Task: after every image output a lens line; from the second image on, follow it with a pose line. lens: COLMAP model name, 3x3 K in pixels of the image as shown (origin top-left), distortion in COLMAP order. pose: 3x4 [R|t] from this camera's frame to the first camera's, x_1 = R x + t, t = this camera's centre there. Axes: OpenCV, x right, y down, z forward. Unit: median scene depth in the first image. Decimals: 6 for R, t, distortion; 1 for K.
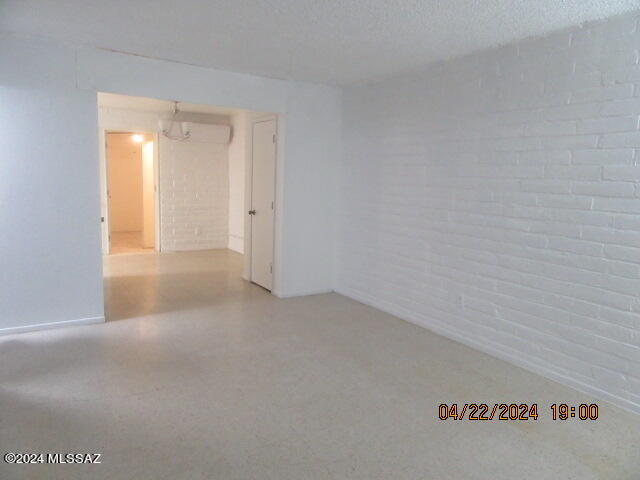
lens RADIAL K [[466.6, 0, 319.9], [0, 466.6, 237.9], [0, 0, 1]] dist [-0.009333, -0.006396]
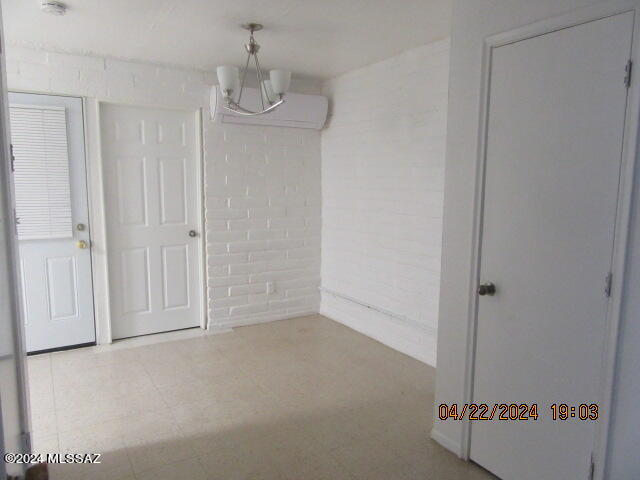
lens RADIAL K [[466.6, 0, 319.9], [0, 466.6, 237.9], [0, 0, 1]] dist [-0.009333, -0.006396]
pose [[0.999548, -0.022359, -0.020078, -0.192697], [0.022150, 0.999699, -0.010536, -0.067682], [0.020308, 0.010087, 0.999743, 0.449393]]
